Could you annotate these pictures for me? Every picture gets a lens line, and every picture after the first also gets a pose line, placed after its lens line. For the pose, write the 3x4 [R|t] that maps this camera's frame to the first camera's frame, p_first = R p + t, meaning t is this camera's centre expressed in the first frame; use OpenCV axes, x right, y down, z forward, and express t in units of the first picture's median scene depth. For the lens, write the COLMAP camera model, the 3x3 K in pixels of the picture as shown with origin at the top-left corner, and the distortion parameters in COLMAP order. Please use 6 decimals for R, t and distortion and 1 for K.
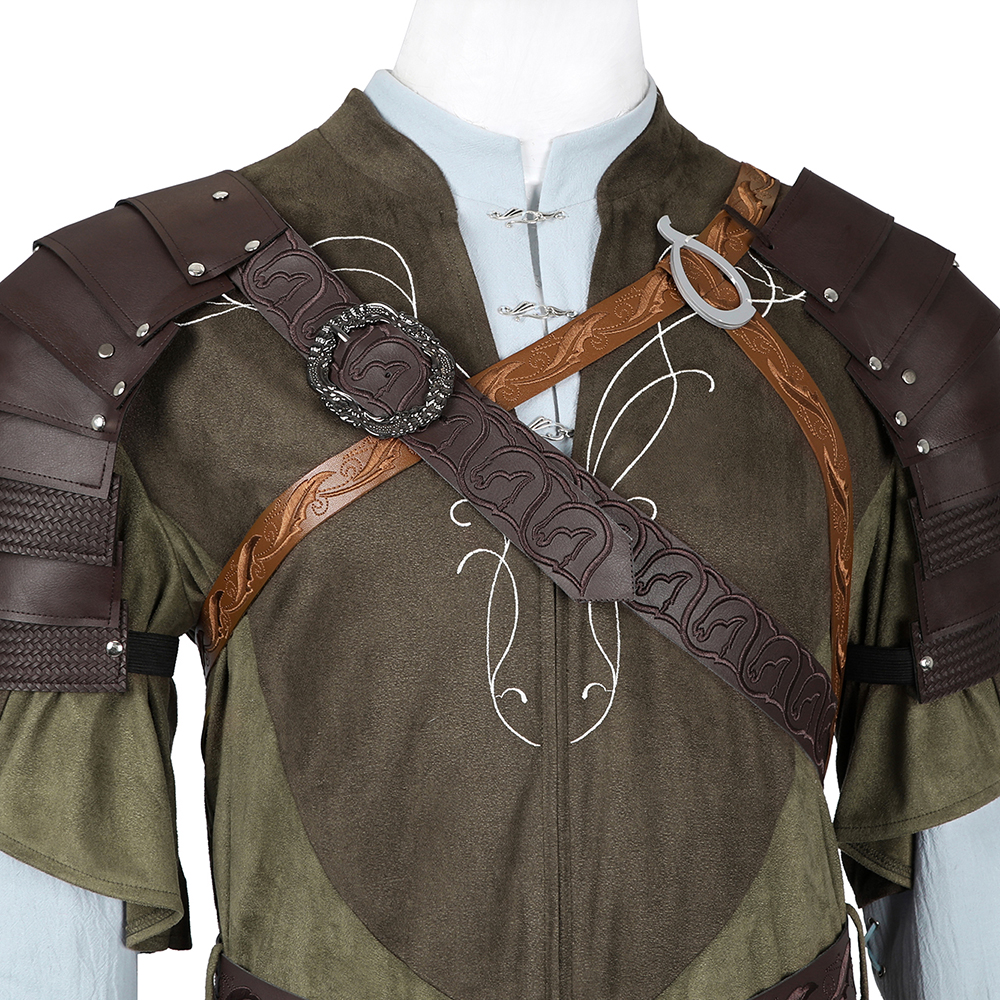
lens RADIAL K [[1772.3, 0, 465.3], [0, 1772.3, 492.7], [0, 0, 1]] dist [0.155559, 0.000000]
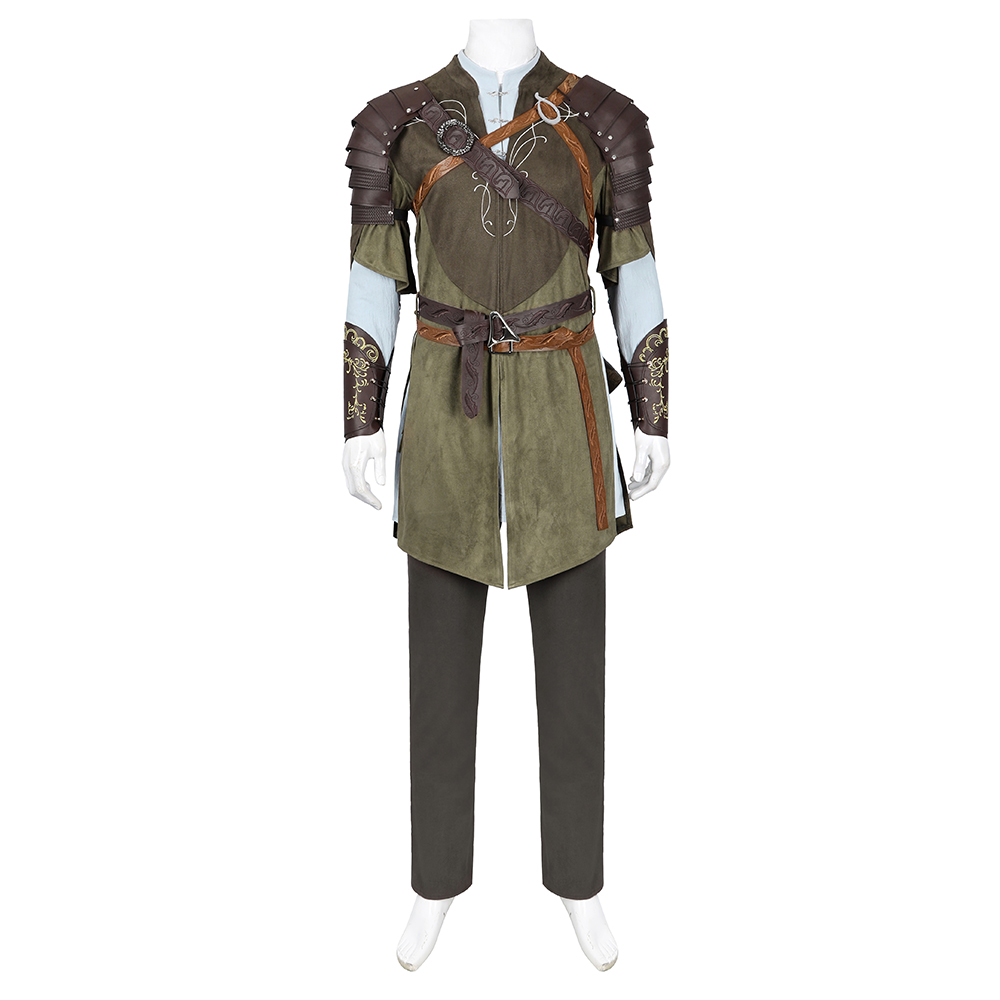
lens RADIAL K [[1758.4, 0, 525.3], [0, 1758.4, 500.4], [0, 0, 1]] dist [0.047526, 0.000000]
pose [[0.986788, 0.023432, -0.160312, 0.707605], [0.003220, 0.986454, 0.164006, 0.077166], [0.161983, -0.162355, 0.973346, -2.719415]]
